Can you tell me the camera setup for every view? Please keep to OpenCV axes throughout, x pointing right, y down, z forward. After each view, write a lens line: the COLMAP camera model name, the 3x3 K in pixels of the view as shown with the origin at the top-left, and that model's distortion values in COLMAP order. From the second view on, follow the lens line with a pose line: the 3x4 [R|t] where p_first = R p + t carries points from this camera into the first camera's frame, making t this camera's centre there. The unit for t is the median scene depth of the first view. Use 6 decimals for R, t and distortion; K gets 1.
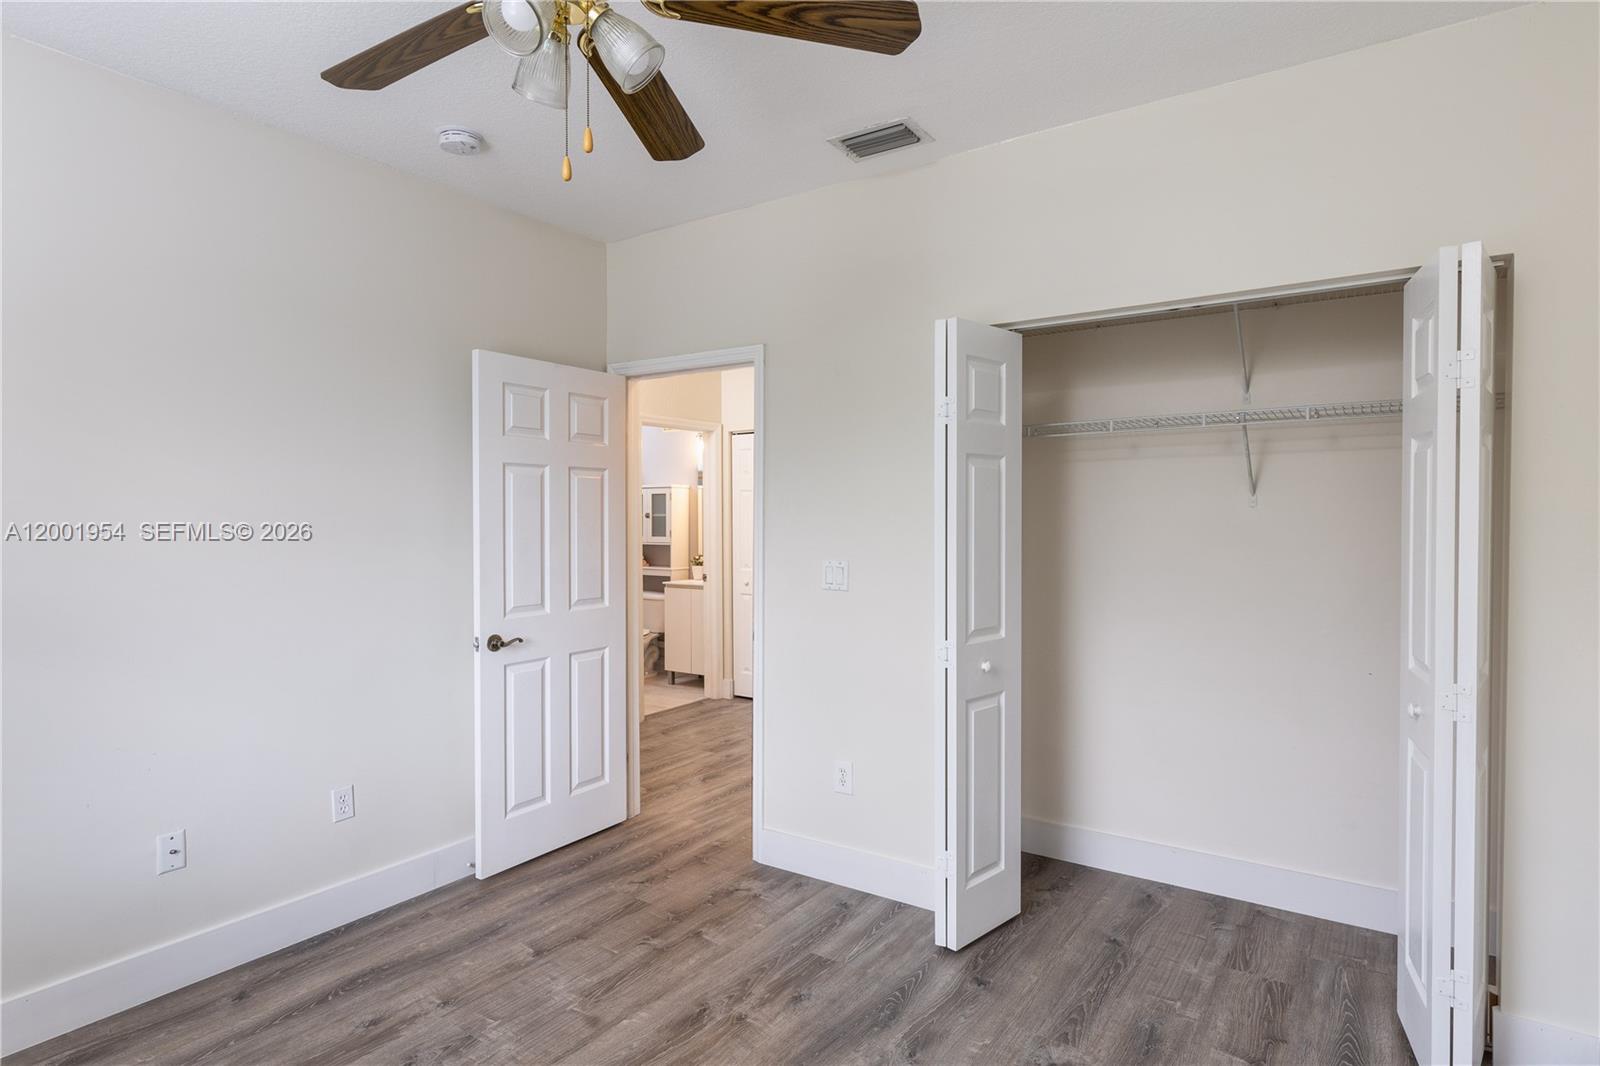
lens RADIAL K [[882.5, 0, 798.2], [0, 882.5, 535.1], [0, 0, 1]] dist [0.001546, 0.000643]
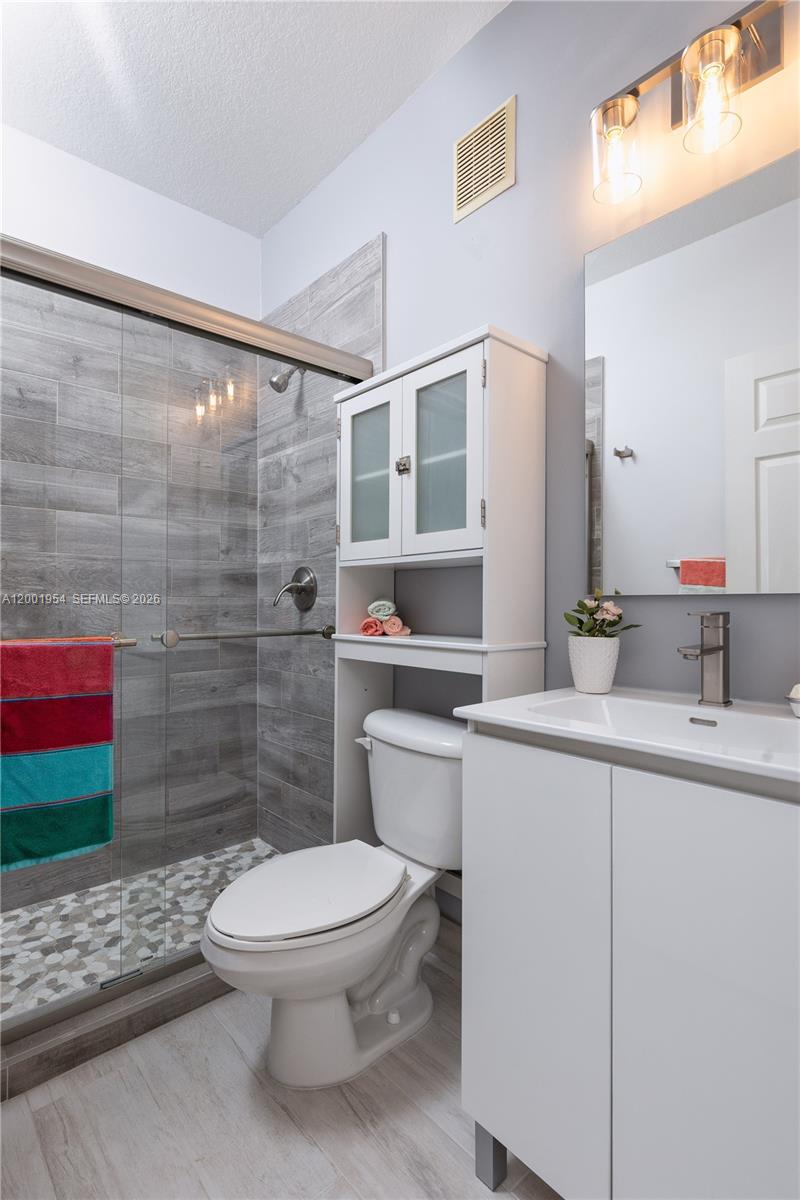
lens RADIAL K [[588.4, 0, 399.5], [0, 588.4, 599.6], [0, 0, 1]] dist [-0.000299, -0.000004]
pose [[0.965724, -0.007869, -0.259452, -0.120606], [0.006818, 0.999965, -0.004951, 0.024231], [0.259482, 0.003012, 0.965743, 0.809008]]
